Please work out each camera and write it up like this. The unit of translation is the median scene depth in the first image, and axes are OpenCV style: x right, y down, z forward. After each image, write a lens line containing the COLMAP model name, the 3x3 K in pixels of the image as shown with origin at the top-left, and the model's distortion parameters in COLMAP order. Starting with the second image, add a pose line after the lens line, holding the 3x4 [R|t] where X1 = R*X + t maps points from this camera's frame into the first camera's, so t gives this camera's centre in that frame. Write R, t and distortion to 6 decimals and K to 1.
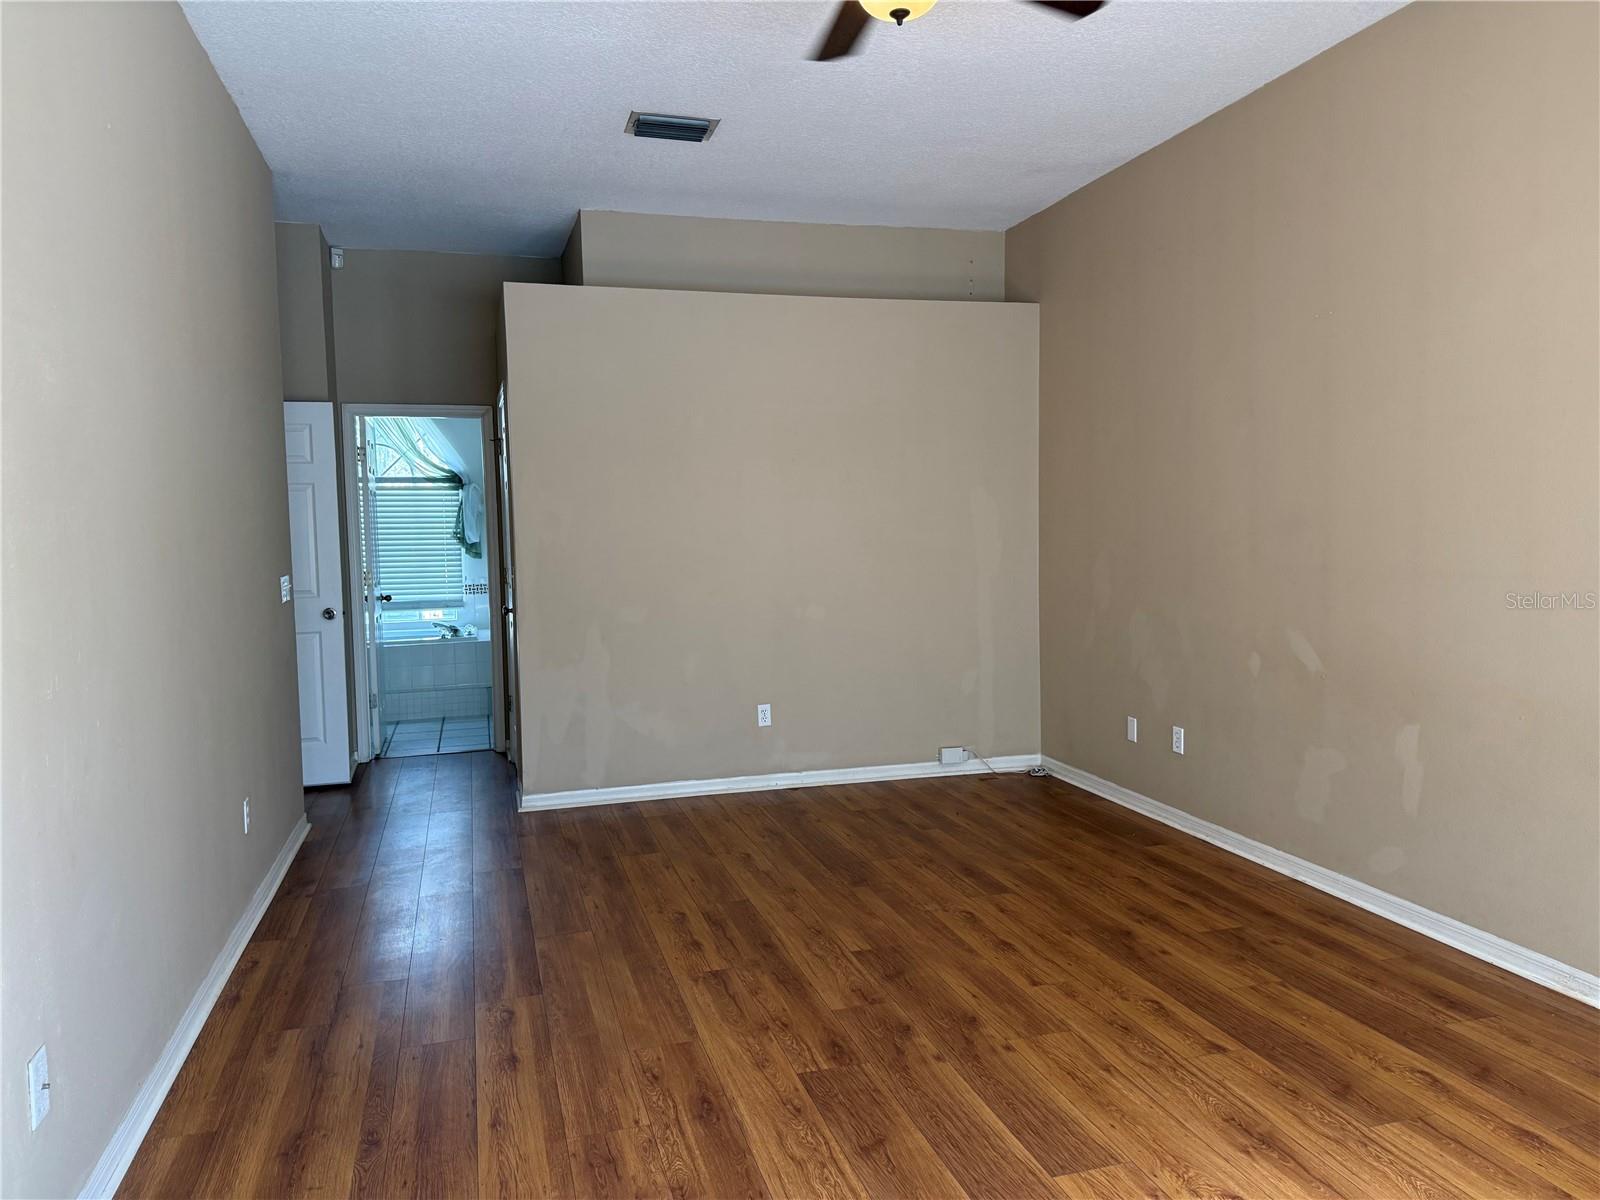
lens RADIAL K [[1131.9, 0, 800.3], [0, 1131.9, 601.1], [0, 0, 1]] dist [0.039325, -0.050154]
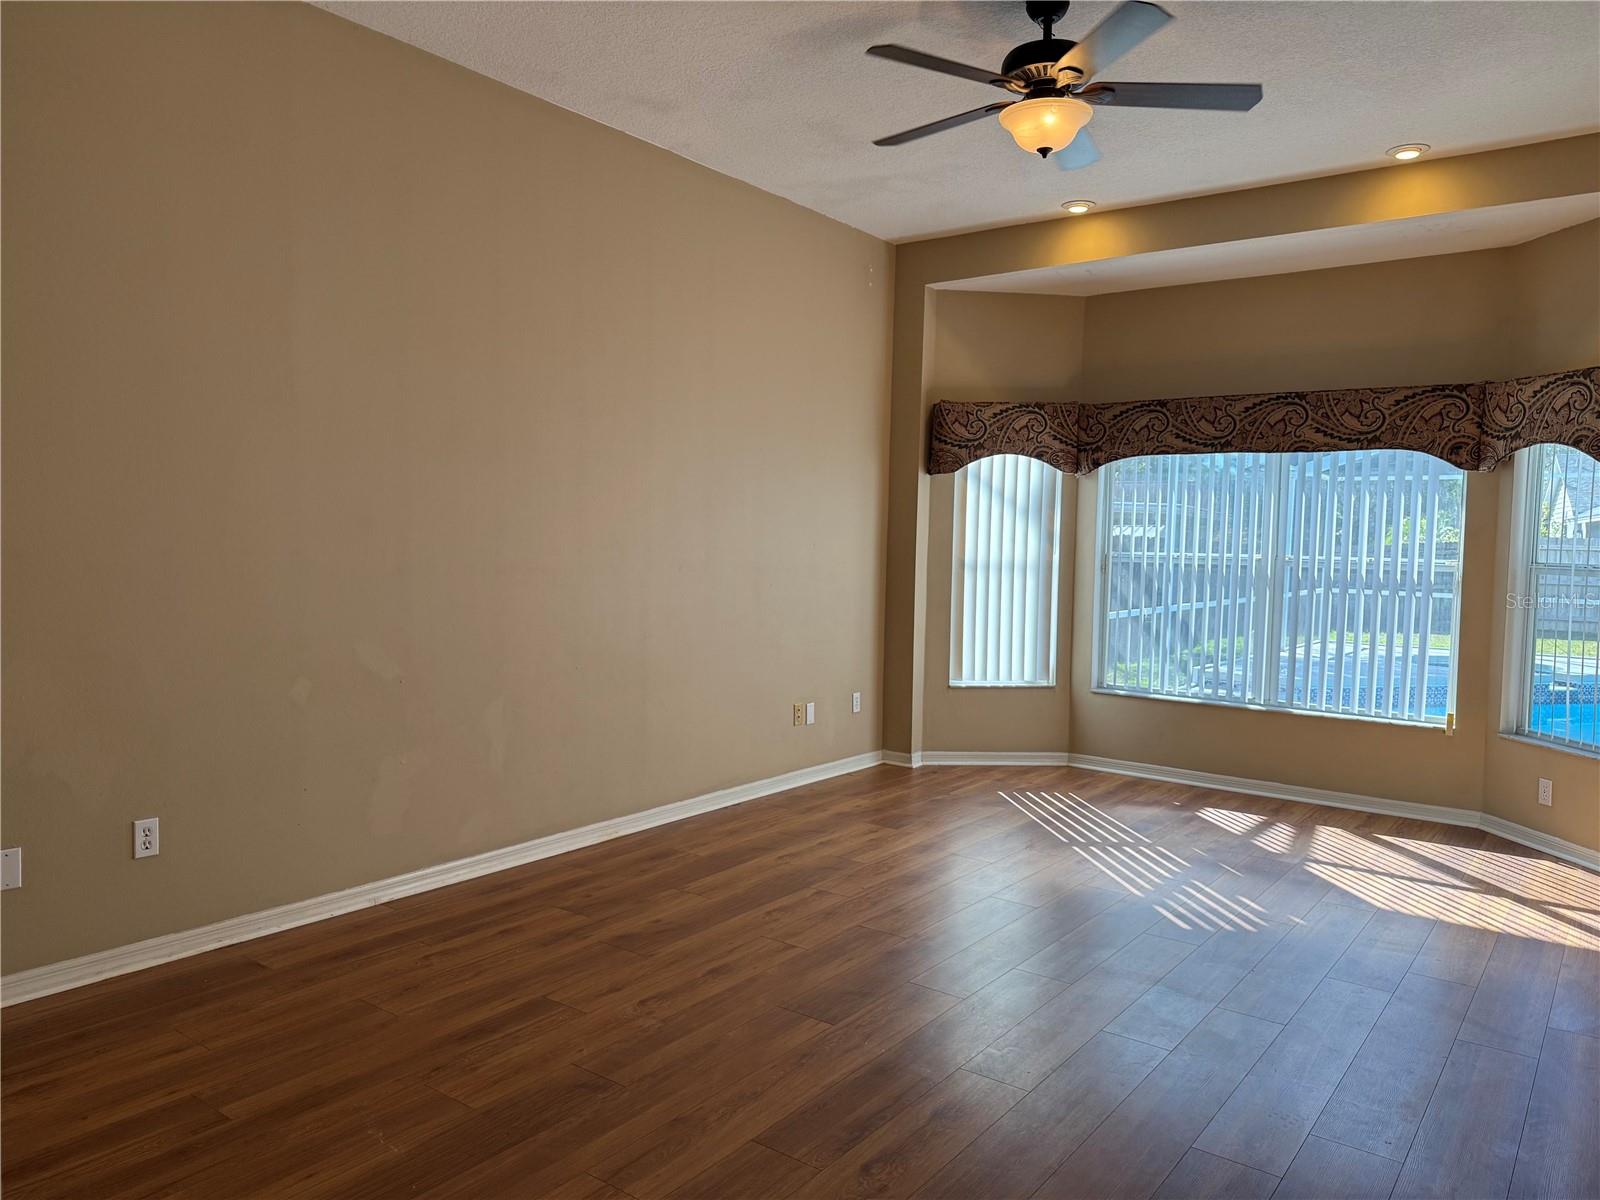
lens RADIAL K [[1131.9, 0, 789.8], [0, 1131.9, 607.5], [0, 0, 1]] dist [0.039325, -0.050154]
pose [[-0.604418, -0.046251, 0.795324, -0.570737], [0.043553, 0.994902, 0.090955, -0.078774], [-0.795476, 0.089613, -0.599323, 1.432405]]
